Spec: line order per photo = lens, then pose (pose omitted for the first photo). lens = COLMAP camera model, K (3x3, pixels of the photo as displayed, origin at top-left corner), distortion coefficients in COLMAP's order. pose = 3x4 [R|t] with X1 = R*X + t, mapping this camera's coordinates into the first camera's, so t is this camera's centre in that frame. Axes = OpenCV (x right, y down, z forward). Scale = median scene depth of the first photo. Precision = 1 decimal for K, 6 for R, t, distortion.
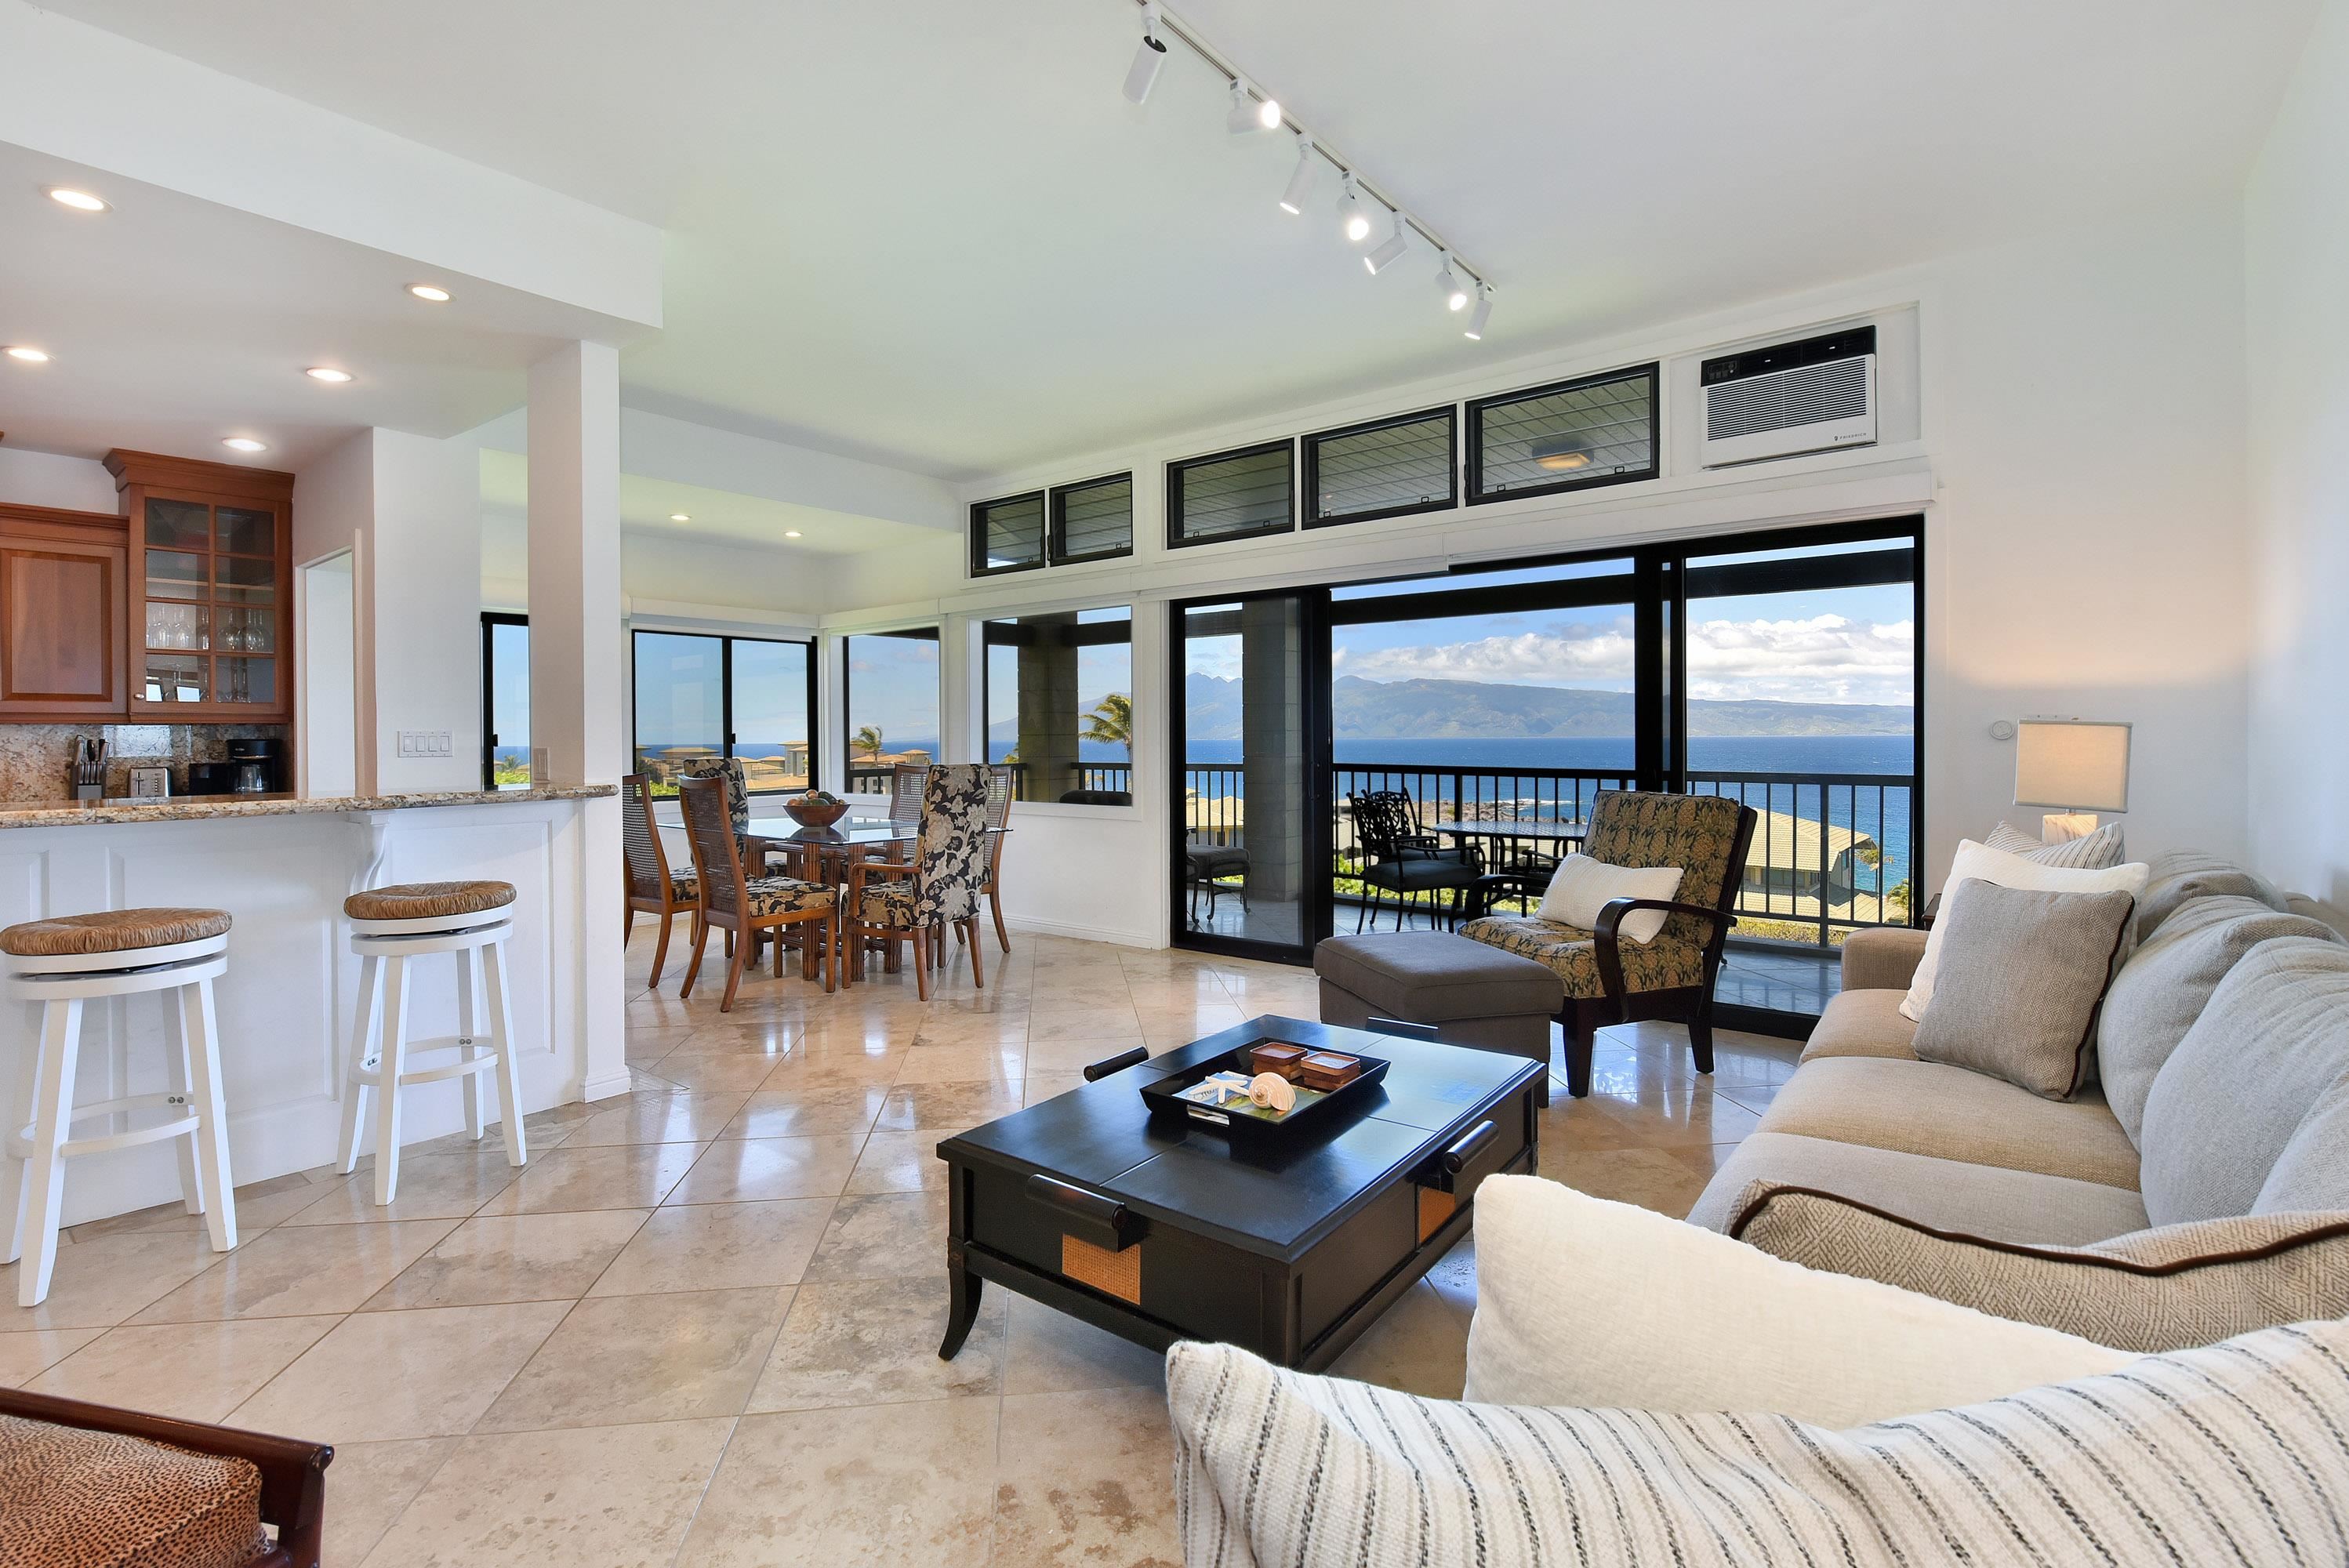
lens RADIAL K [[1097.0, 0, 1115.3], [0, 1097.0, 739.1], [0, 0, 1]] dist [-0.006675, -0.000020]
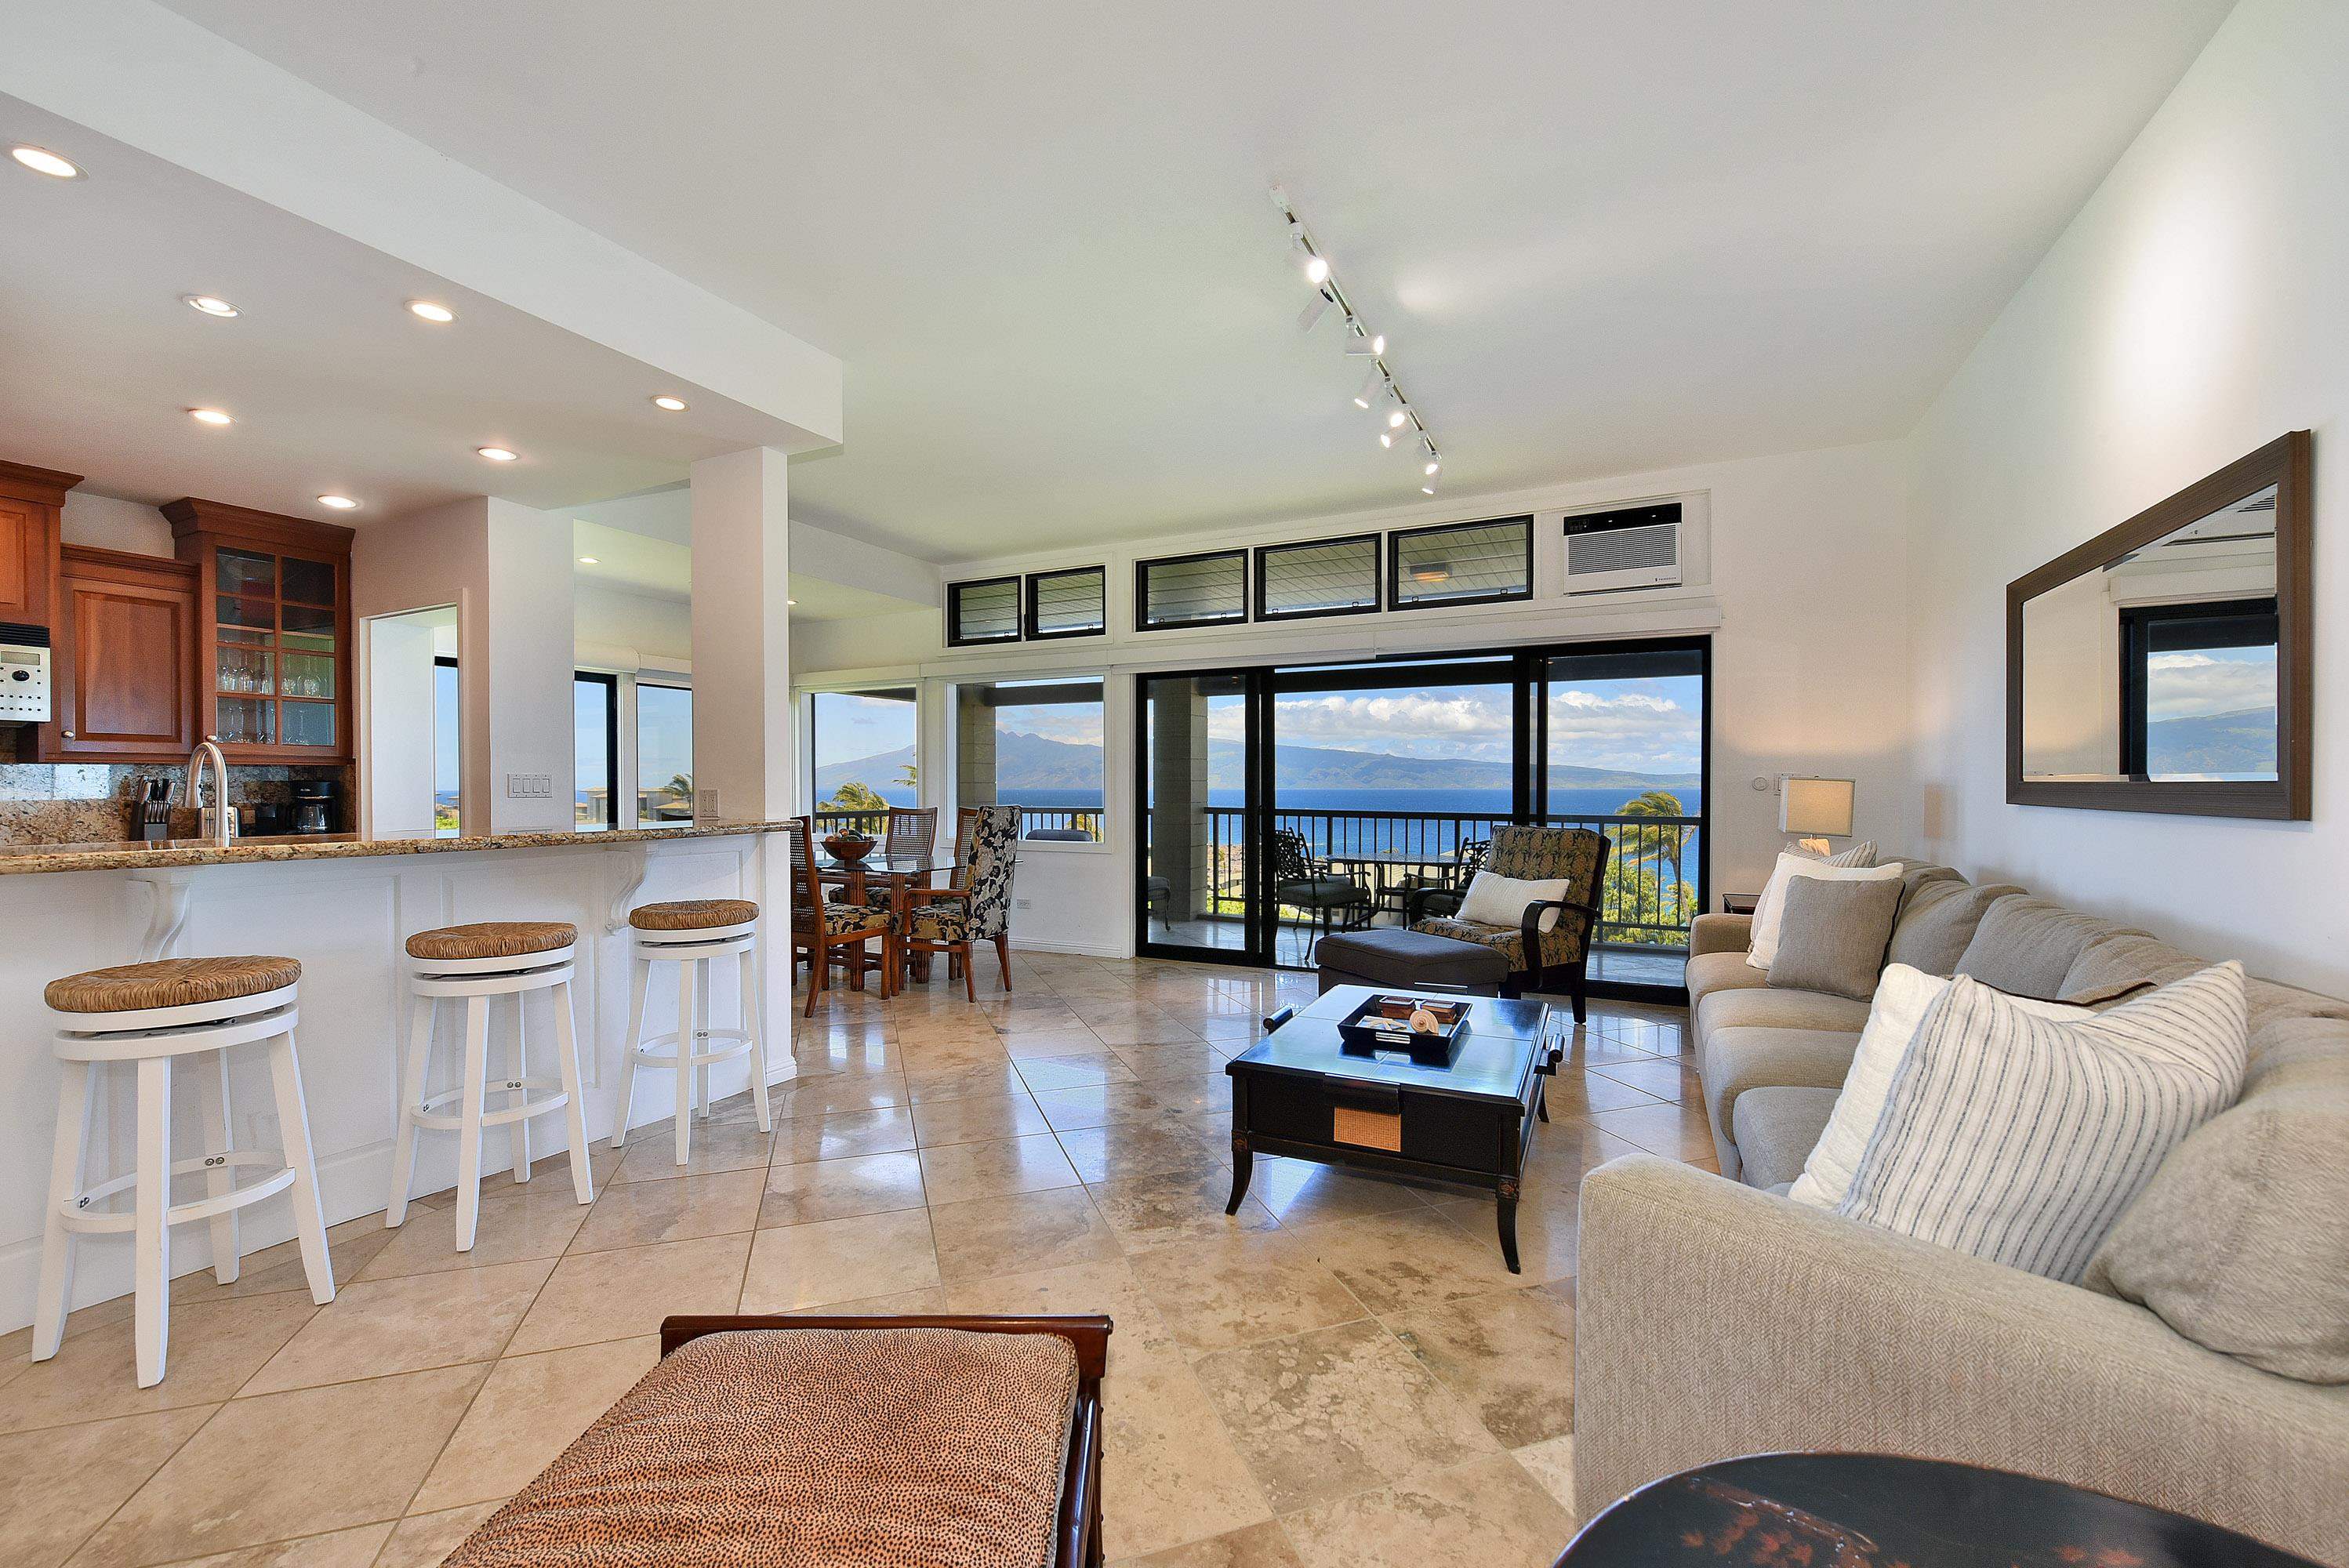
lens RADIAL K [[966.2, 0, 1172.6], [0, 966.2, 789.6], [0, 0, 1]] dist [-0.001344, -0.000166]
pose [[0.976457, 0.005980, 0.215631, -0.206532], [-0.006294, 0.999980, 0.000774, 0.003363], [-0.215623, -0.002113, 0.976475, -0.089936]]
